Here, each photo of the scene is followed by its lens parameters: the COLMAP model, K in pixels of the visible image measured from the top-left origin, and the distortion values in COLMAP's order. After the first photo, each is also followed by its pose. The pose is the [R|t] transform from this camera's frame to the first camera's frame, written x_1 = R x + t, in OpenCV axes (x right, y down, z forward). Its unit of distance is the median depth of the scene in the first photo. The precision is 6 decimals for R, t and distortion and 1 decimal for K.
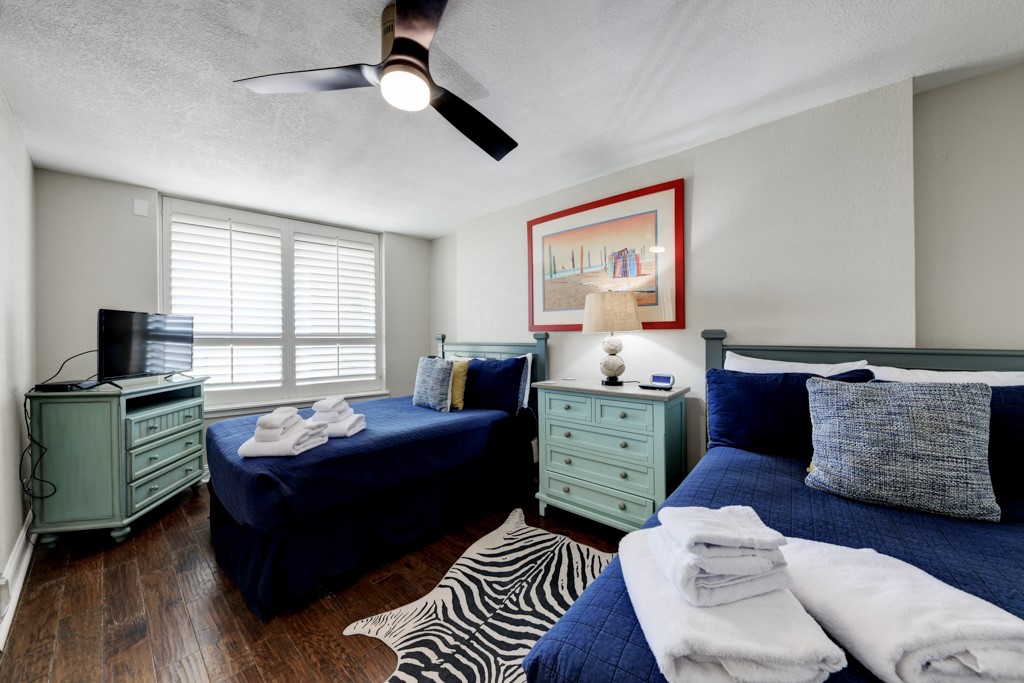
lens RADIAL K [[356.4, 0, 512.0], [0, 356.4, 341.5], [0, 0, 1]] dist [-0.000911, -0.000280]
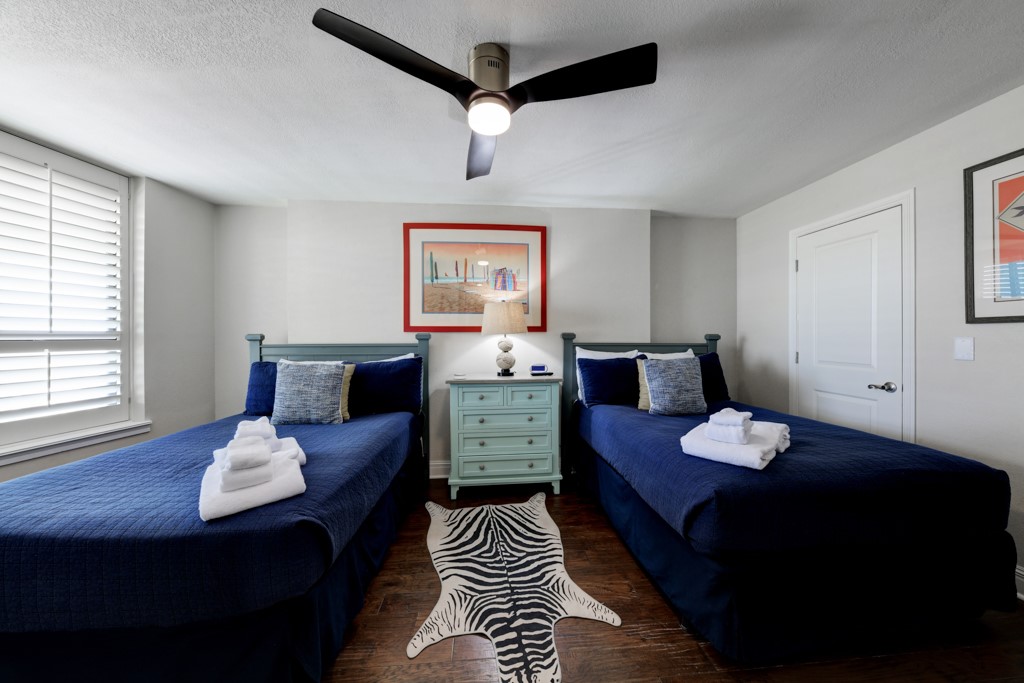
lens RADIAL K [[356.4, 0, 512.0], [0, 356.4, 341.5], [0, 0, 1]] dist [-0.000911, -0.000280]
pose [[0.698115, -0.008743, 0.715933, -0.624466], [0.008975, 0.999954, 0.003460, -0.003282], [-0.715930, 0.004010, 0.698161, 0.104666]]
